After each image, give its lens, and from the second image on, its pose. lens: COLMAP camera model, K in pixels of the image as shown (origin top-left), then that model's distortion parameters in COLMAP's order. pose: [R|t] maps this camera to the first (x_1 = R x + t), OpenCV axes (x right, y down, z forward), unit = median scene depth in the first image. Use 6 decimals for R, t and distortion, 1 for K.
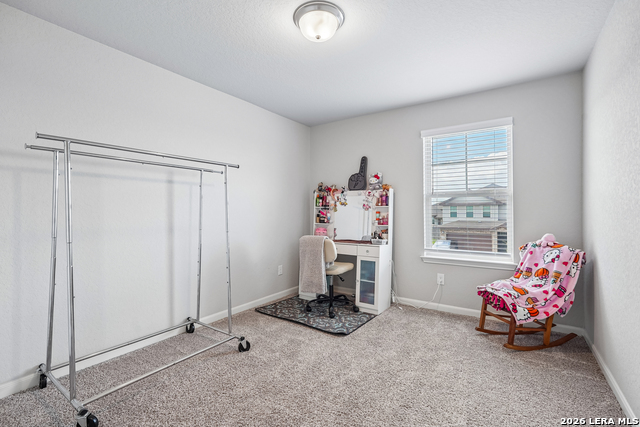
lens RADIAL K [[290.4, 0, 324.6], [0, 290.4, 214.5], [0, 0, 1]] dist [0.000126, 0.000050]
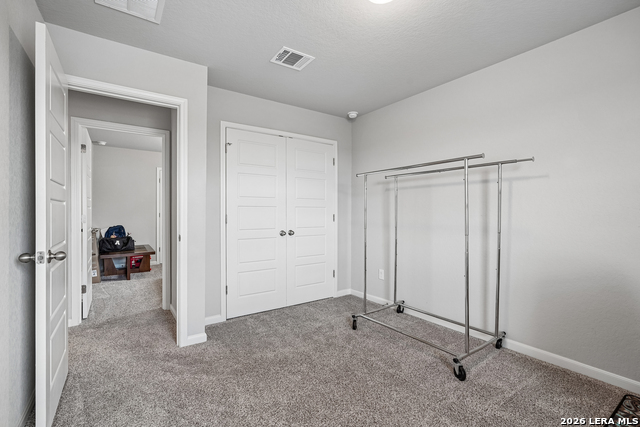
lens RADIAL K [[290.4, 0, 321.3], [0, 290.4, 213.6], [0, 0, 1]] dist [0.000126, 0.000050]
pose [[-0.352864, 0.007420, -0.935645, 0.618127], [-0.001521, 0.999963, 0.008504, -0.012077], [0.935673, 0.004423, -0.352839, 0.890323]]
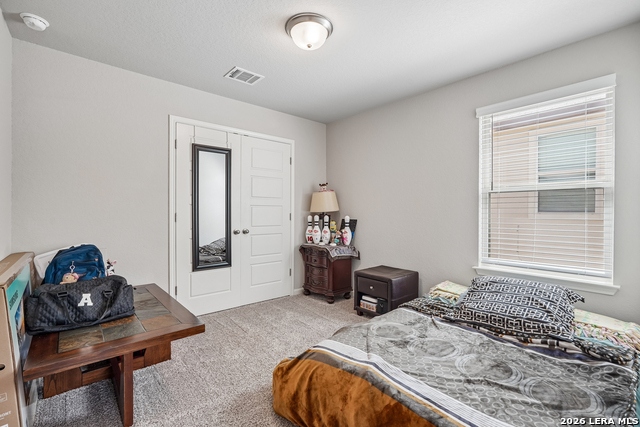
lens RADIAL K [[290.4, 0, 323.0], [0, 290.4, 211.3], [0, 0, 1]] dist [0.000126, 0.000050]
pose [[-0.244775, 0.008300, -0.969544, 0.386499], [-0.000529, 0.999962, 0.008694, -0.011383], [0.969580, 0.002641, -0.244762, 0.533496]]
